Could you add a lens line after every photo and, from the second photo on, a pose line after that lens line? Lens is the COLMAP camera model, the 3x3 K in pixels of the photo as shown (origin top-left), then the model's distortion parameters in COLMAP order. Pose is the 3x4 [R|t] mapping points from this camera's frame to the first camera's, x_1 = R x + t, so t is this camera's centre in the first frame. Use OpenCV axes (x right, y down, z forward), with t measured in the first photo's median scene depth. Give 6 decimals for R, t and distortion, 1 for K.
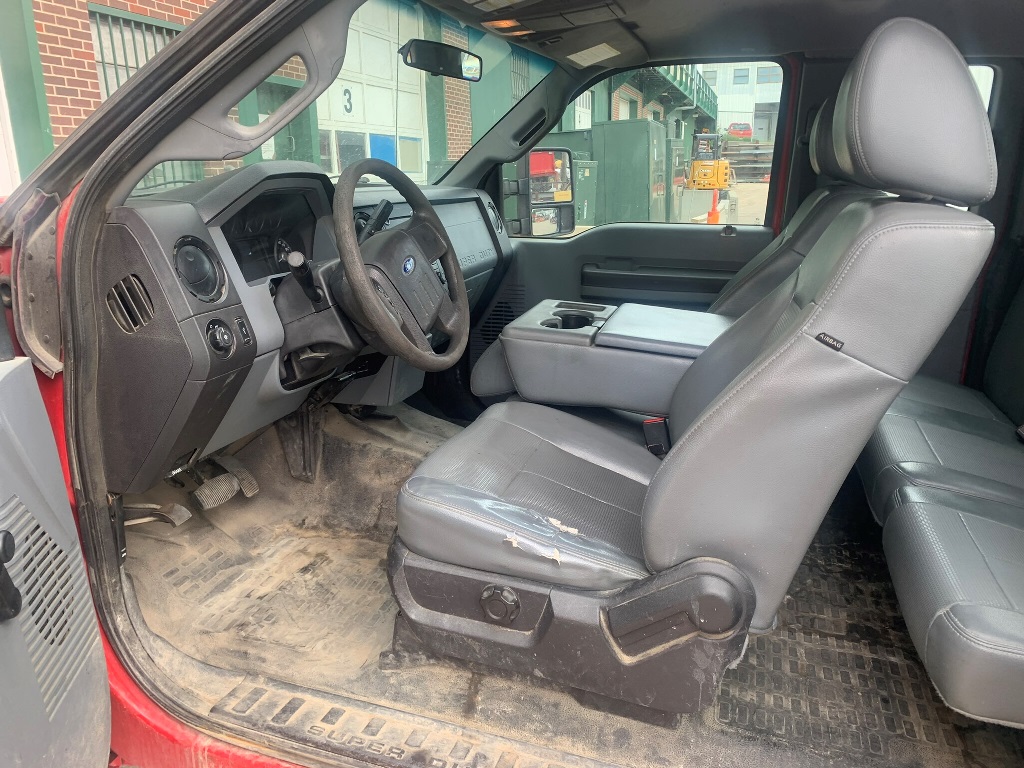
lens RADIAL K [[775.4, 0, 503.9], [0, 775.4, 388.9], [0, 0, 1]] dist [0.036799, -0.041227]
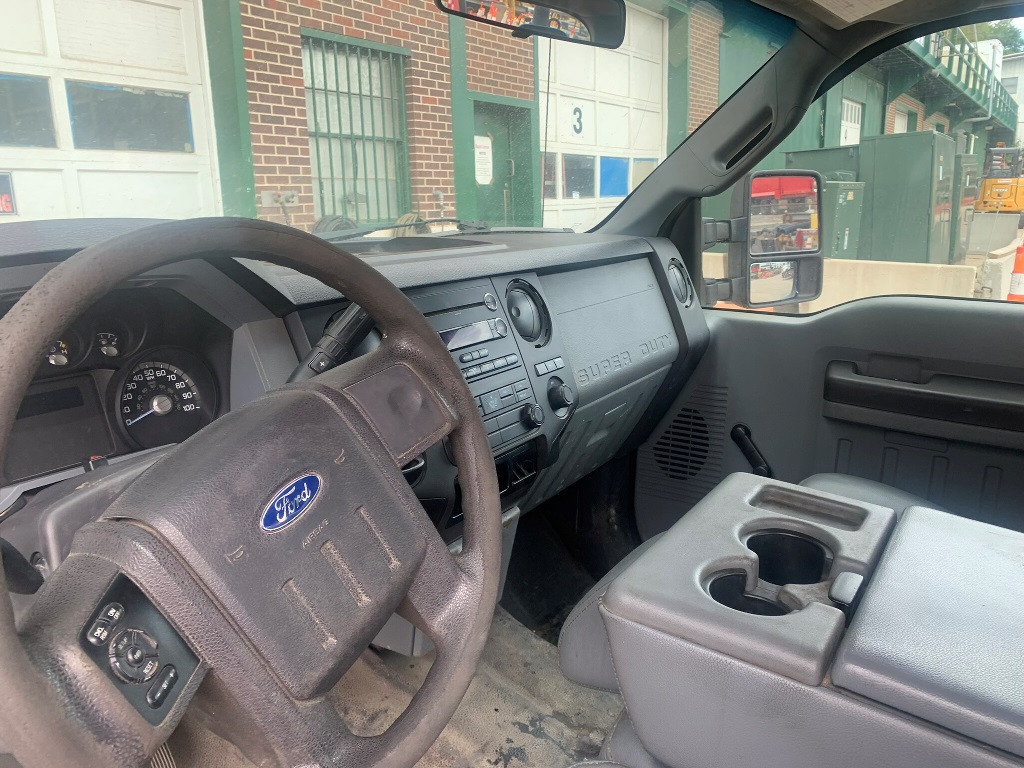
lens RADIAL K [[775.4, 0, 515.2], [0, 775.4, 373.5], [0, 0, 1]] dist [0.036799, -0.041227]
pose [[0.956797, 0.060082, -0.284480, 0.020648], [-0.072492, 0.996813, -0.033288, -0.055491], [0.281574, 0.052472, 0.958104, 0.173769]]
